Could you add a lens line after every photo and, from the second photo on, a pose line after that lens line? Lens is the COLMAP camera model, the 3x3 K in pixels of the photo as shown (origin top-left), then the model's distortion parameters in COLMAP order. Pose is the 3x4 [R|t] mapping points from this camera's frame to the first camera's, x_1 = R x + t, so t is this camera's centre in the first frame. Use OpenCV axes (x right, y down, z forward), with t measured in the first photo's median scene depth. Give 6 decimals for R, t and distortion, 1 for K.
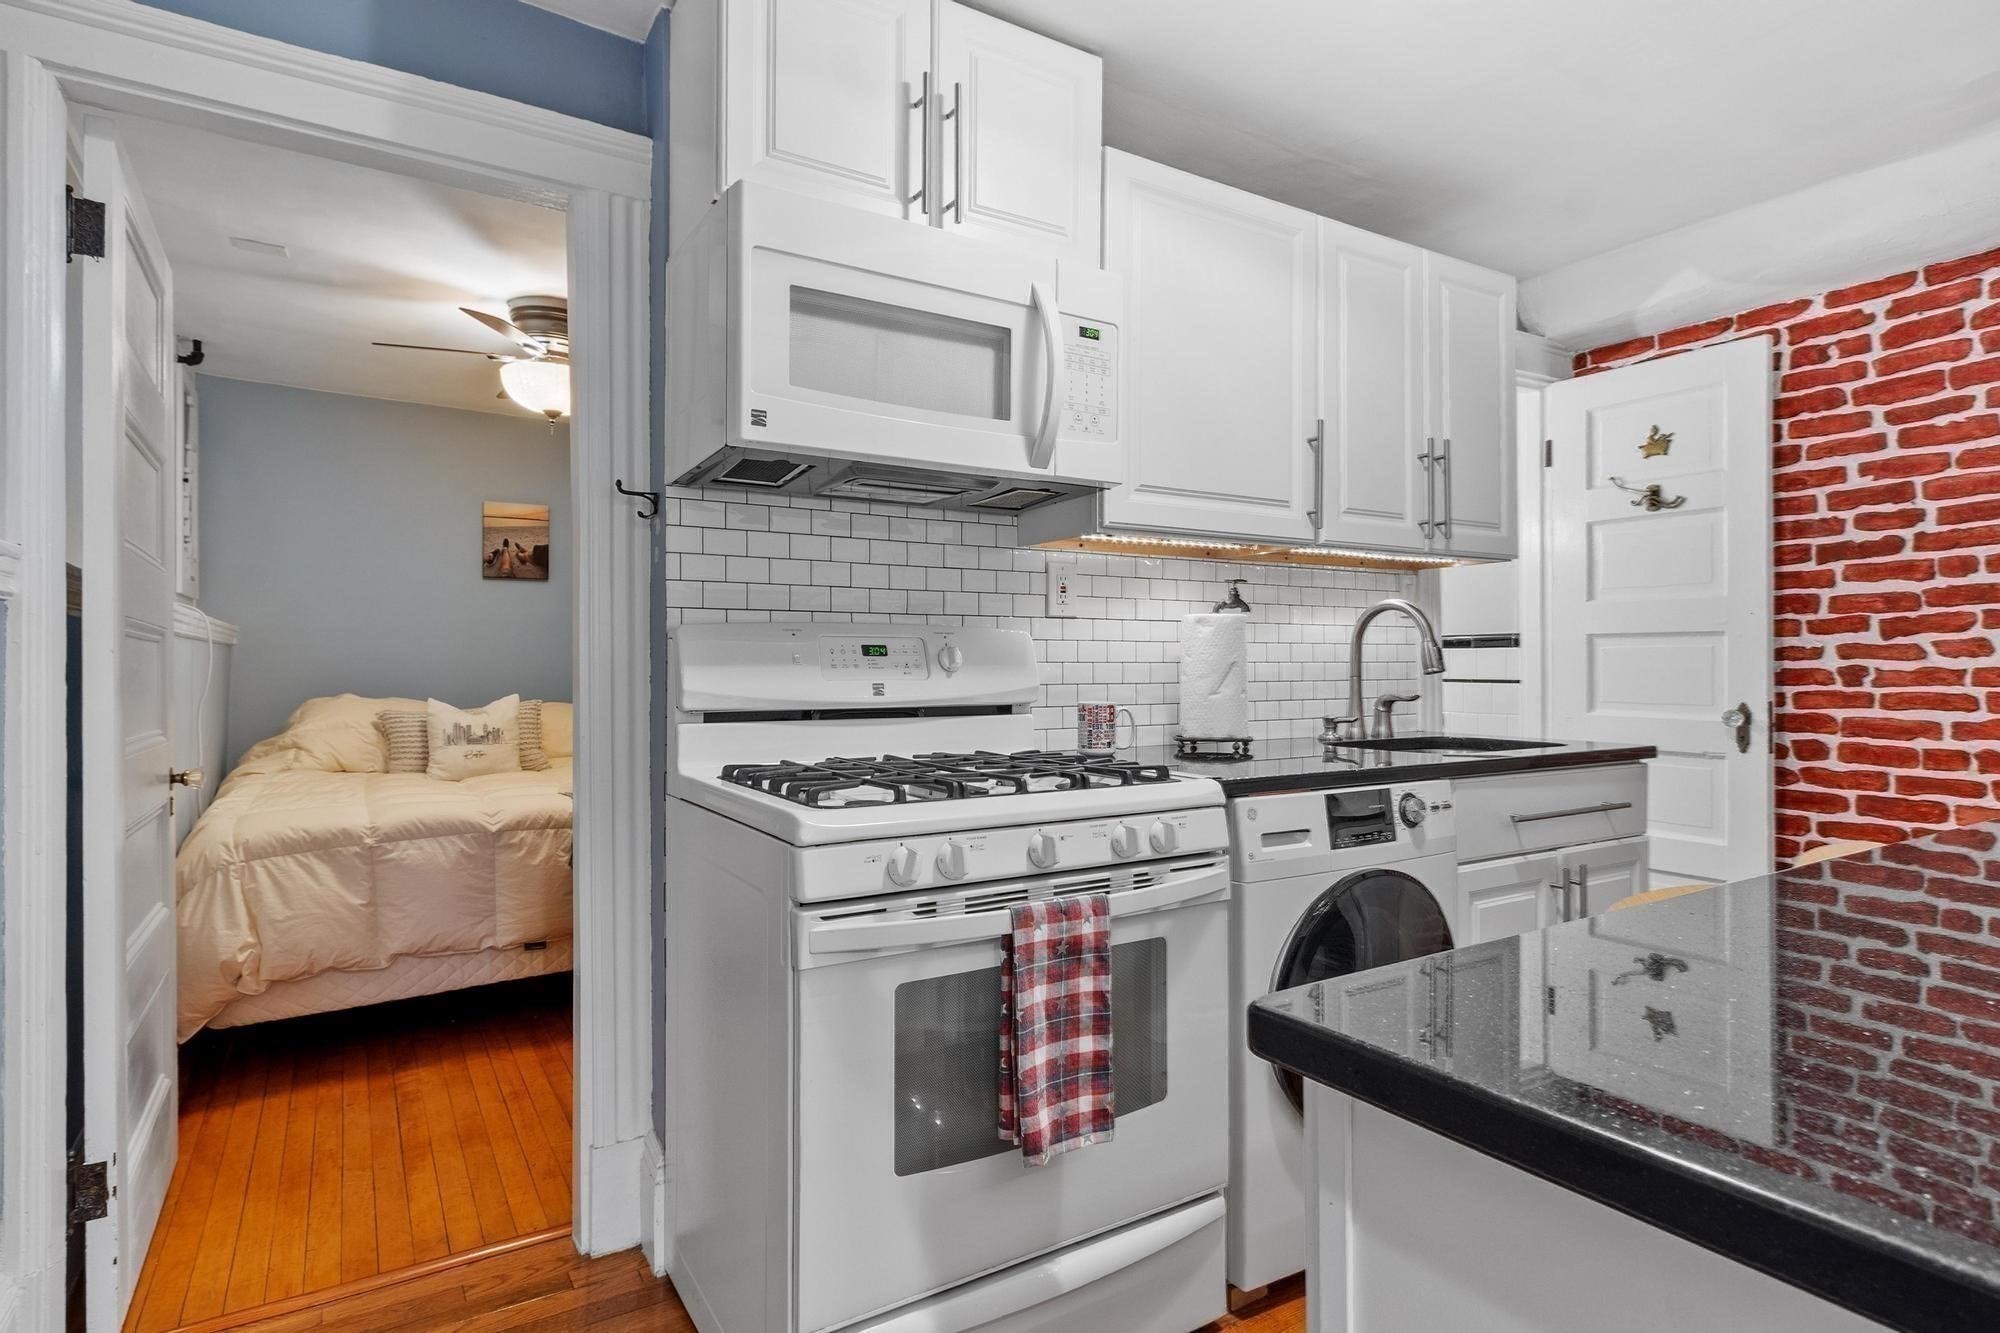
lens RADIAL K [[1020.8, 0, 1004.6], [0, 1020.8, 655.8], [0, 0, 1]] dist [0.000706, -0.001007]
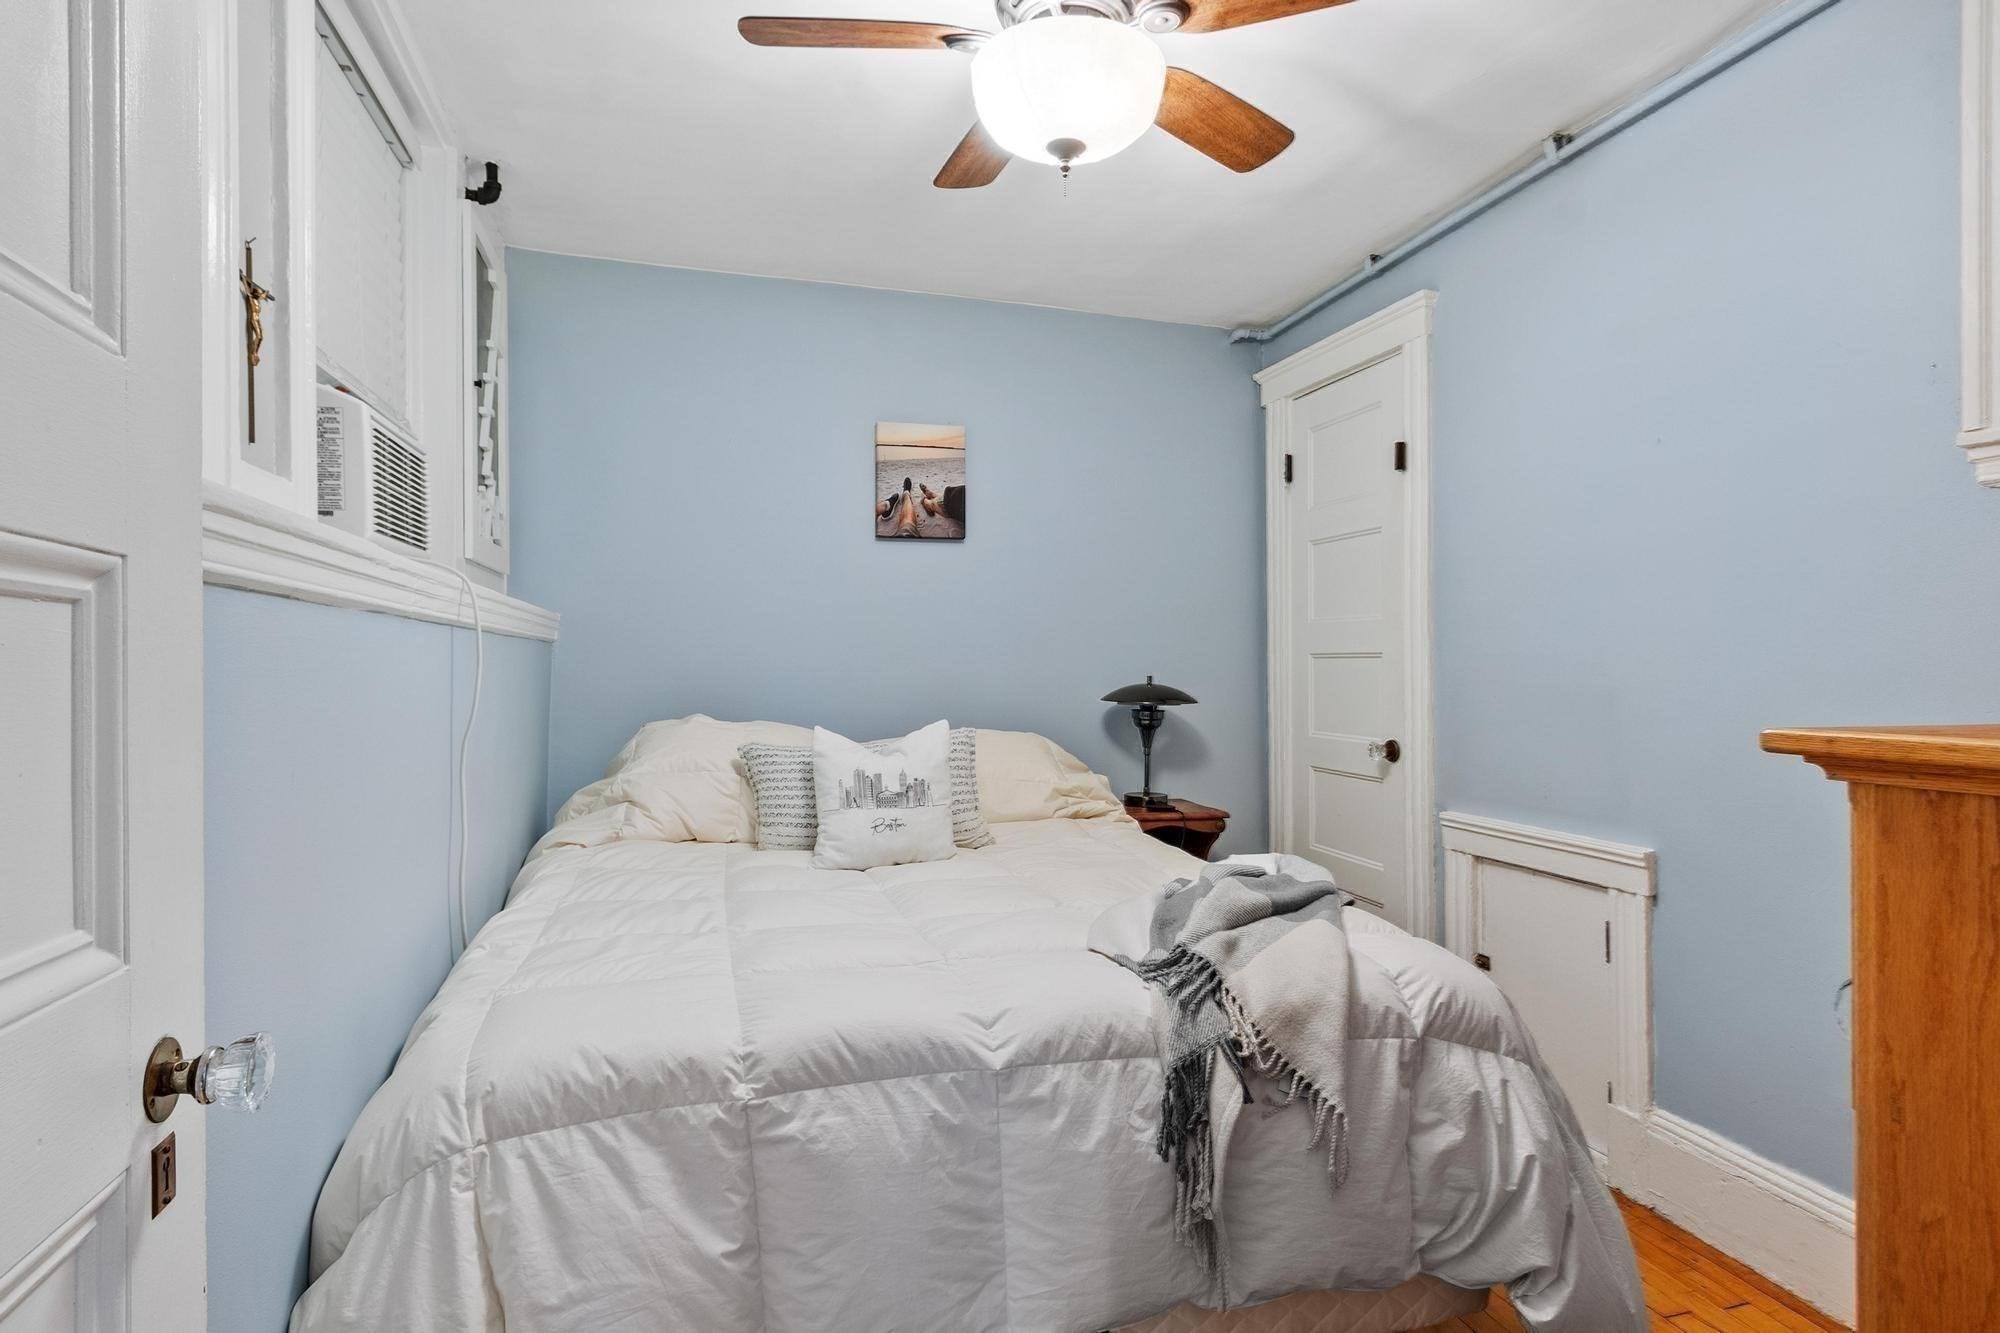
lens RADIAL K [[1034.6, 0, 976.6], [0, 1034.6, 666.3], [0, 0, 1]] dist [-0.000581, -0.000910]
pose [[0.952115, 0.000915, -0.305738, -0.357309], [0.001831, 0.999961, 0.008694, 0.001219], [0.305734, -0.008838, 0.952076, 0.558093]]
